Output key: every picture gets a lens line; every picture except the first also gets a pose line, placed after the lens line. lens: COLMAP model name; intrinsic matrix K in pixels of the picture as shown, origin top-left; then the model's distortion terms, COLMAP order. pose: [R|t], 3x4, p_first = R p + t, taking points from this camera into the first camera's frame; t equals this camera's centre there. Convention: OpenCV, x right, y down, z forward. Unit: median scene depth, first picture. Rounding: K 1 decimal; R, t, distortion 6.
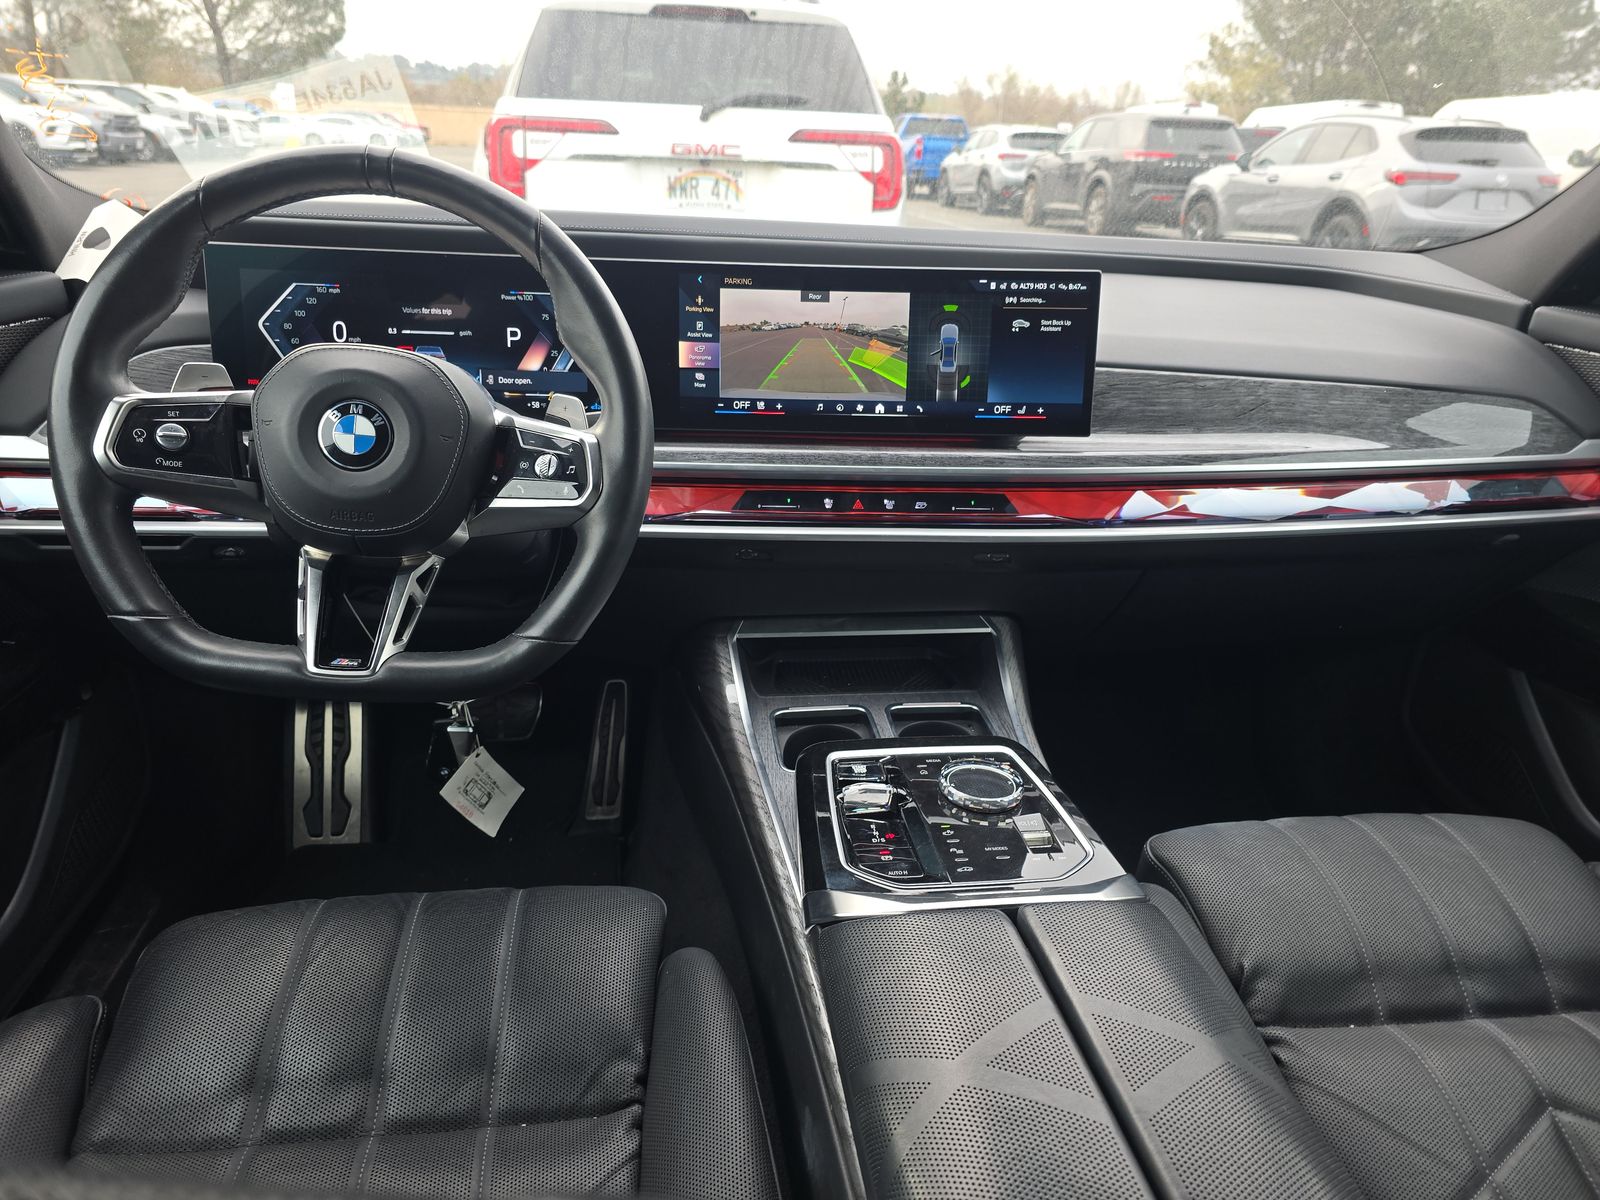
lens RADIAL K [[1072.6, 0, 811.0], [0, 1072.6, 609.1], [0, 0, 1]] dist [0.046569, -0.040969]
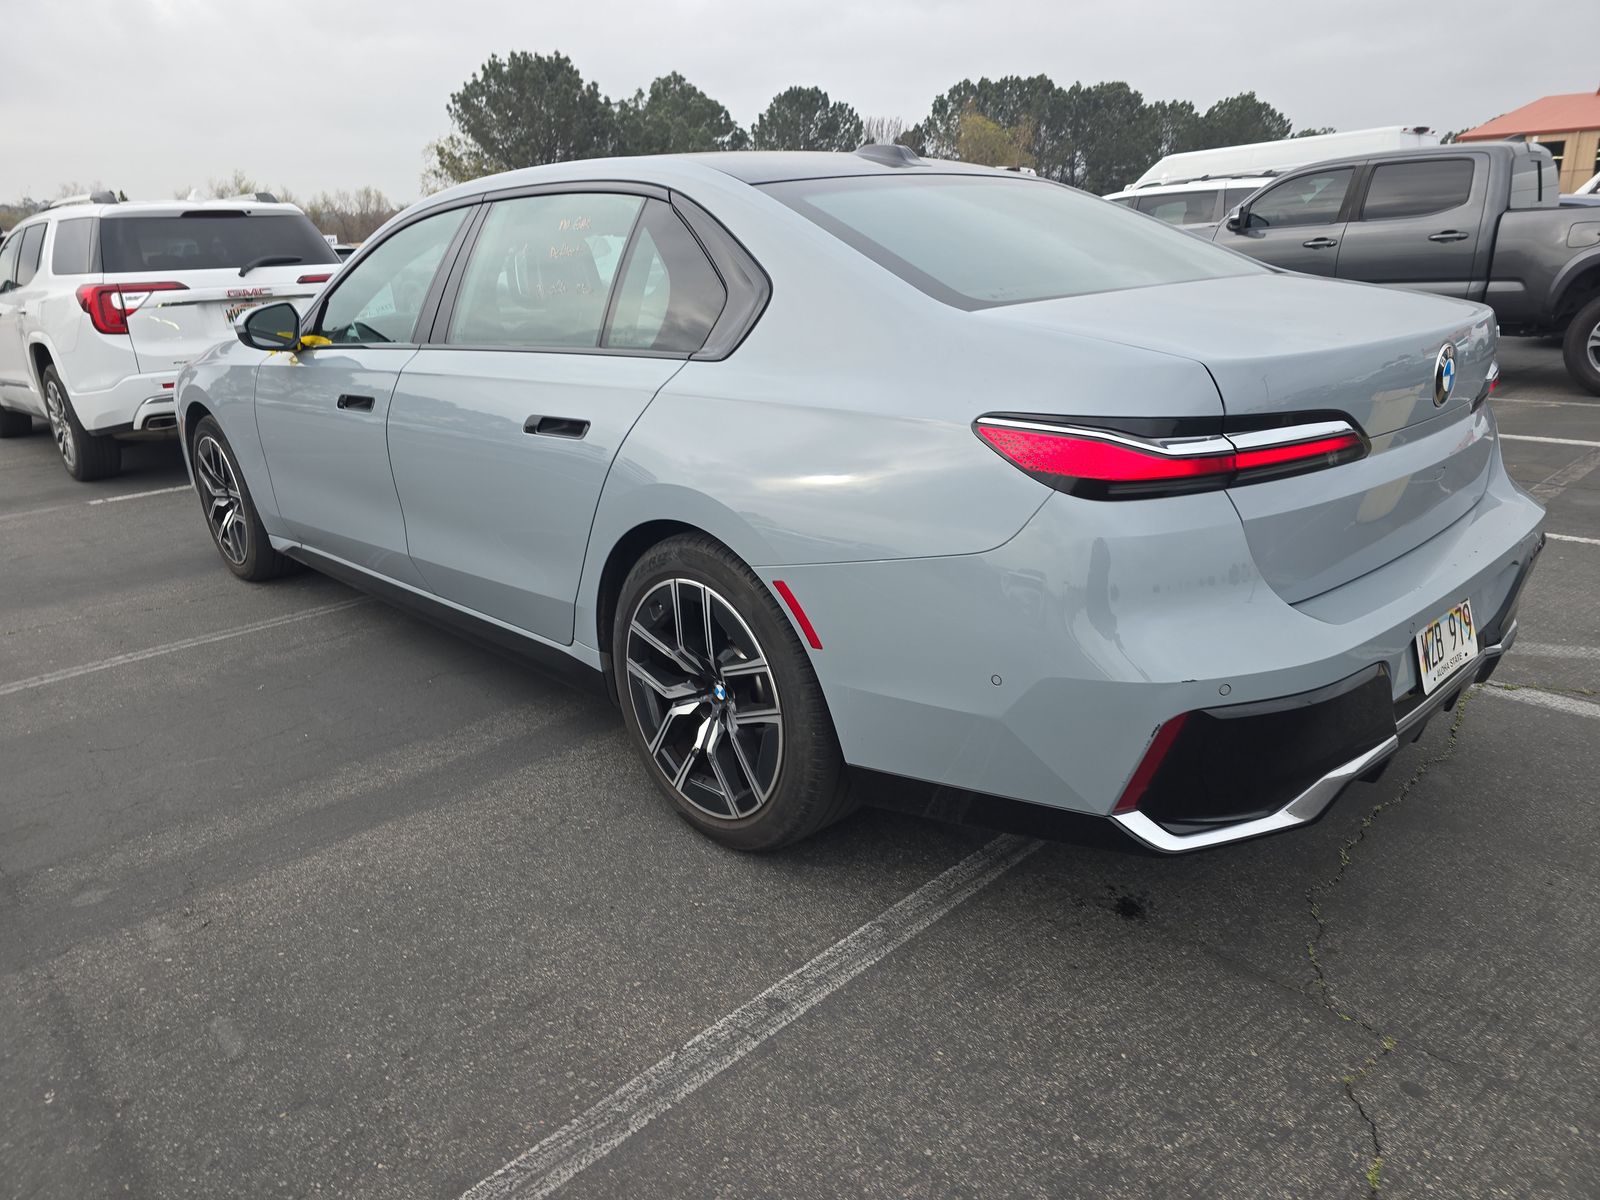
lens RADIAL K [[1072.6, 0, 811.2], [0, 1072.6, 600.6], [0, 0, 1]] dist [0.046569, -0.040969]
pose [[0.808918, -0.250011, 0.532115, -0.056928], [0.294476, 0.955658, 0.001350, 0.040010], [-0.508858, 0.155603, 0.846671, -0.111167]]
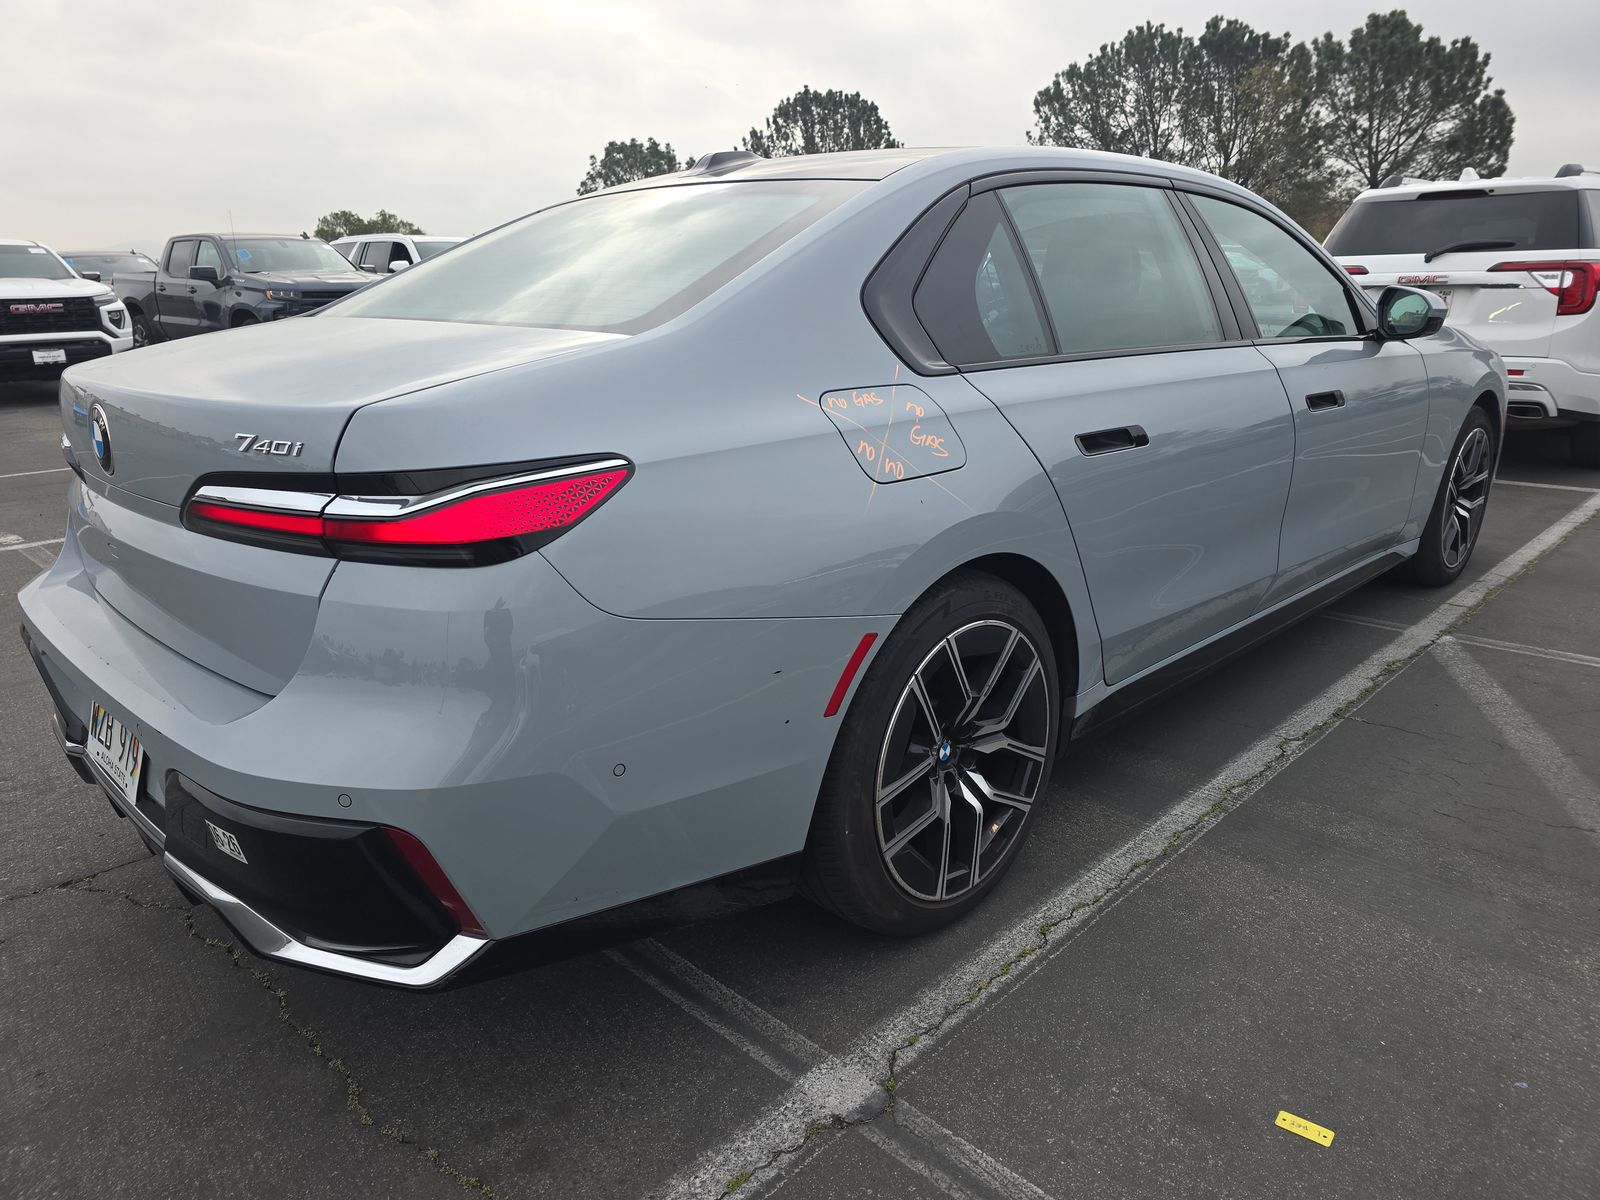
lens RADIAL K [[1072.6, 0, 798.8], [0, 1072.6, 606.4], [0, 0, 1]] dist [0.046569, -0.040969]
pose [[0.597035, 0.185330, -0.780514, 0.094862], [-0.274369, 0.961448, 0.018420, 0.035500], [0.753837, 0.203151, 0.624867, -0.081152]]
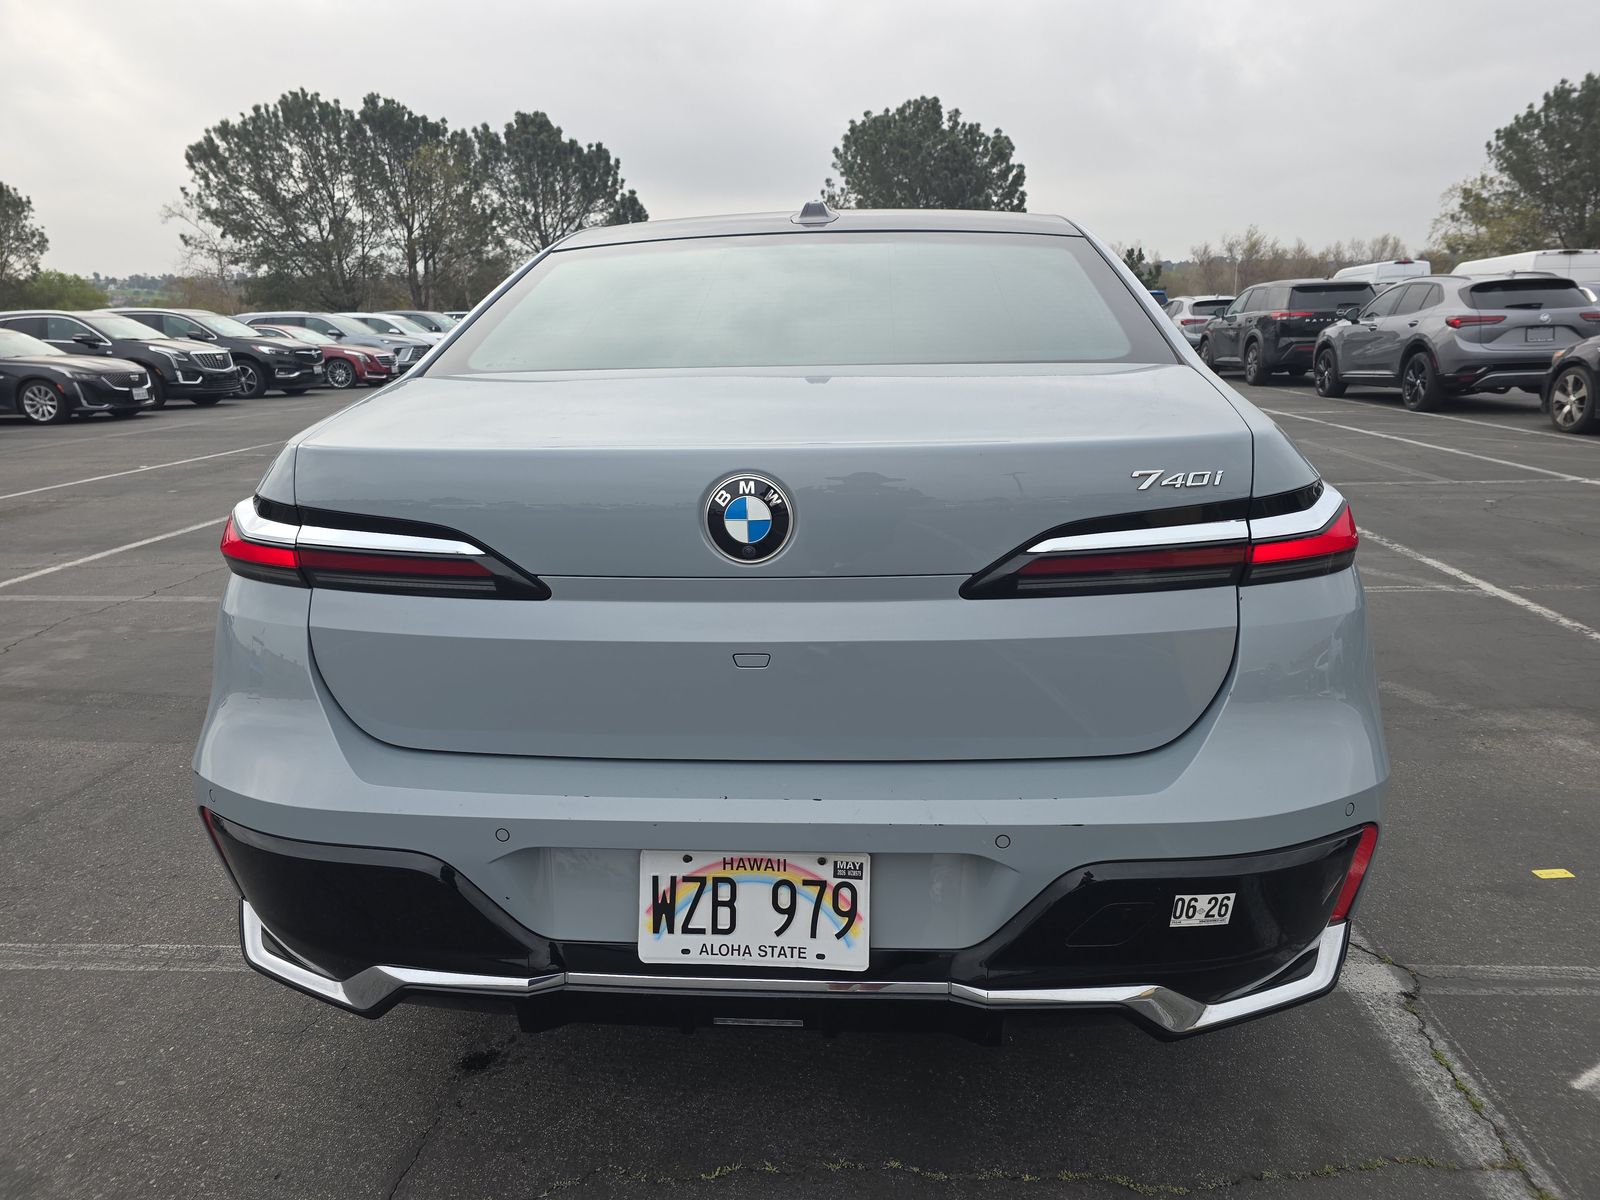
lens RADIAL K [[1072.6, 0, 811.4], [0, 1072.6, 613.3], [0, 0, 1]] dist [0.046569, -0.040969]
pose [[0.974099, -0.002940, -0.226105, 0.033664], [-0.029907, 0.989456, -0.141712, 0.049203], [0.224137, 0.144803, 0.963740, -0.118654]]
